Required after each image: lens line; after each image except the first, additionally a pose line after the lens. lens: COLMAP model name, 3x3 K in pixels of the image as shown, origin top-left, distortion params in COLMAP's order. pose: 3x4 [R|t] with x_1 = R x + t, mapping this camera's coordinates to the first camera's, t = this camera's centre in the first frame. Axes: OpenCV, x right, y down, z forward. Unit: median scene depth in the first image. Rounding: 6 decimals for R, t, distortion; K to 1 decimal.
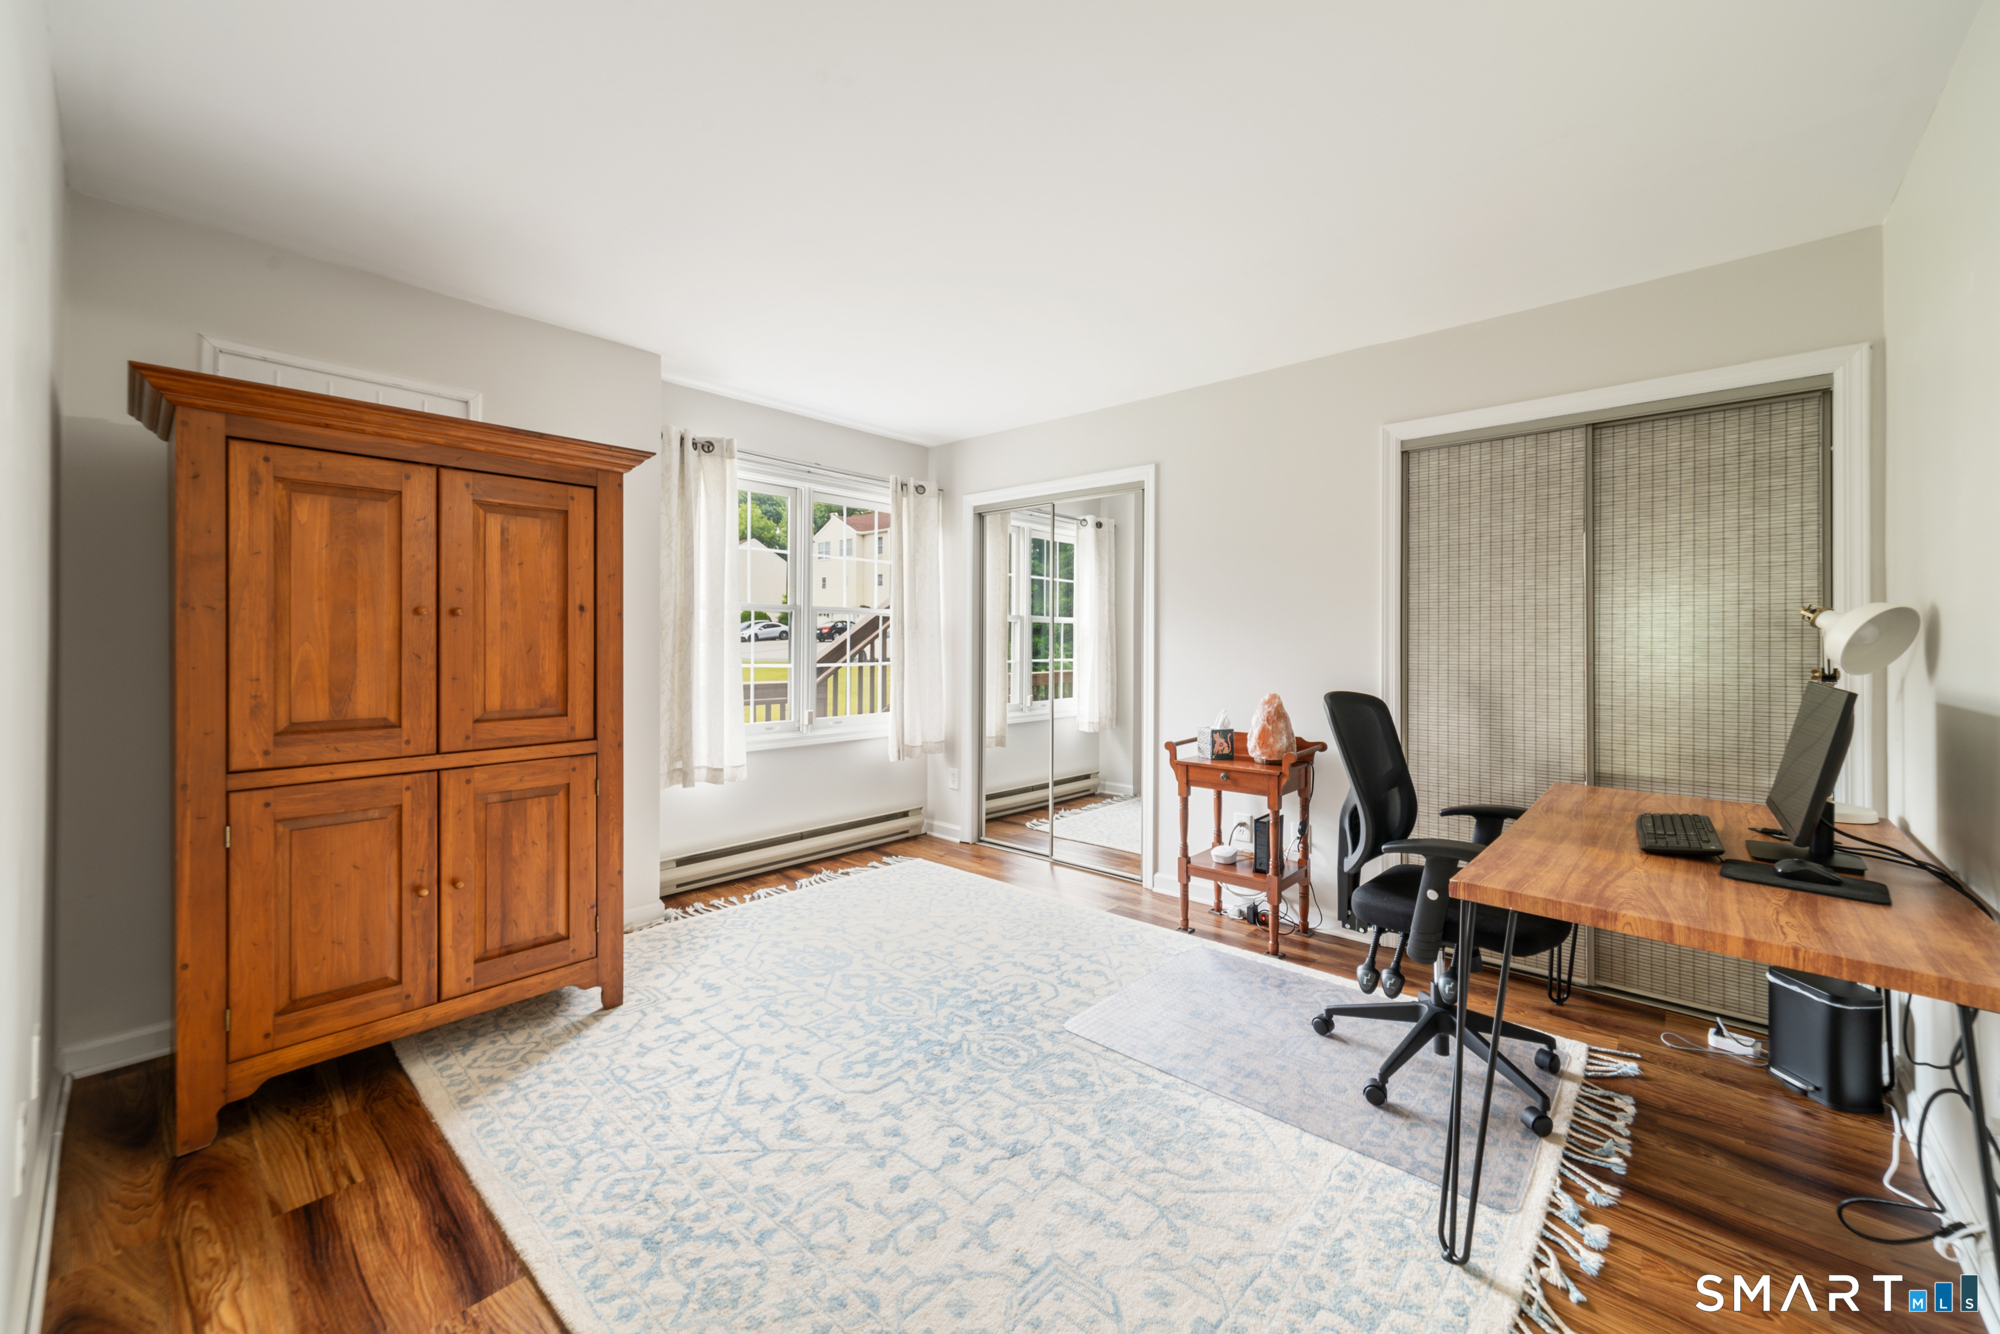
lens RADIAL K [[775.9, 0, 999.1], [0, 775.9, 642.8], [0, 0, 1]] dist [-0.003194, -0.000074]
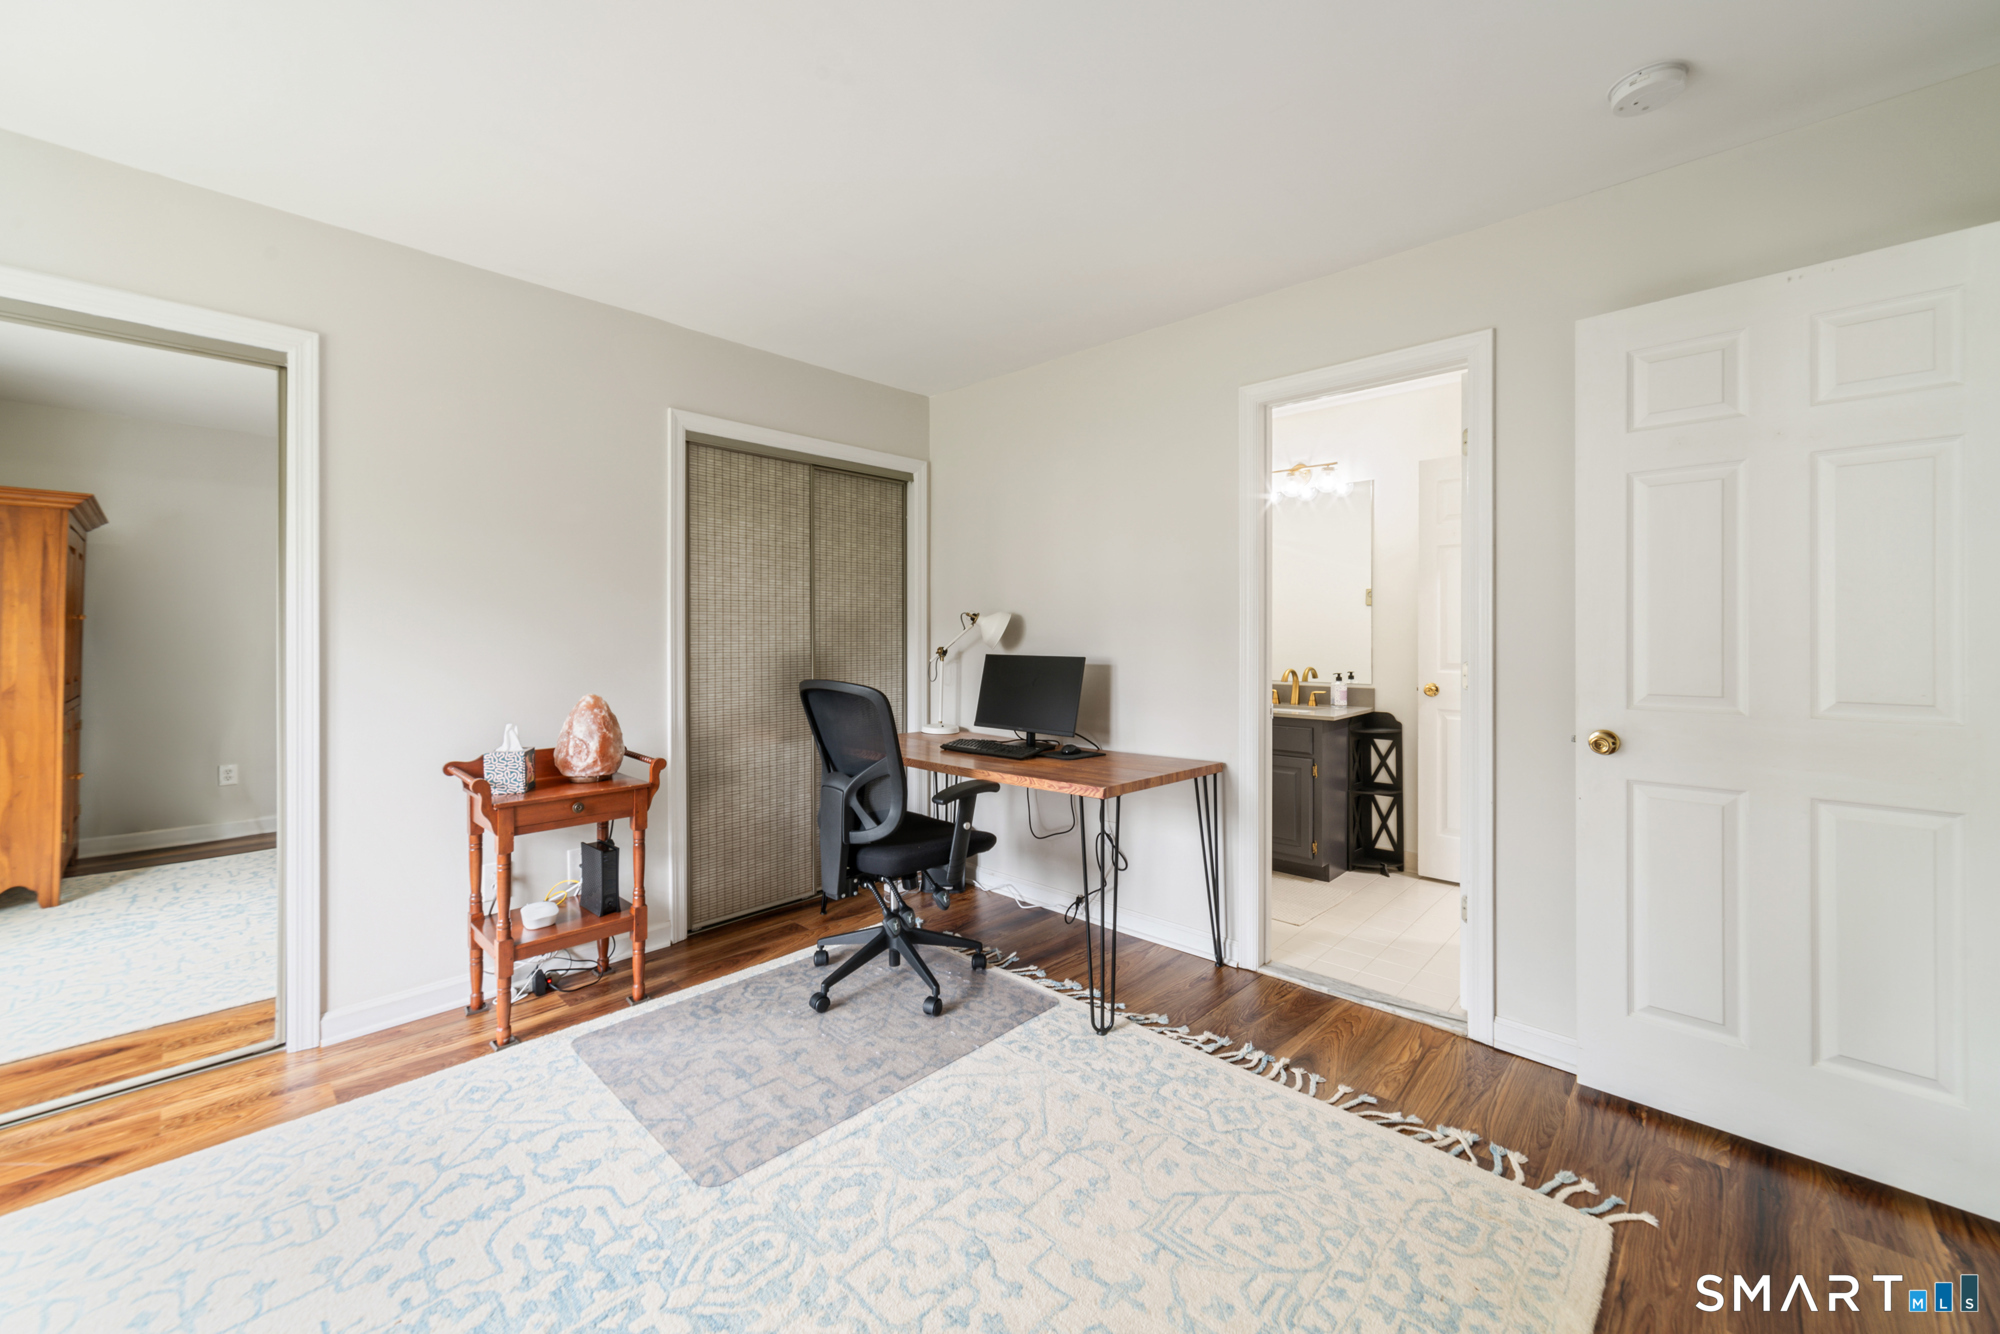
lens RADIAL K [[775.9, 0, 999.1], [0, 775.9, 642.8], [0, 0, 1]] dist [-0.003194, -0.000074]
pose [[0.033472, -0.016366, 0.999306, -0.550443], [-0.000672, 0.999865, 0.016398, -0.004046], [-0.999439, -0.001221, 0.033457, 0.666298]]
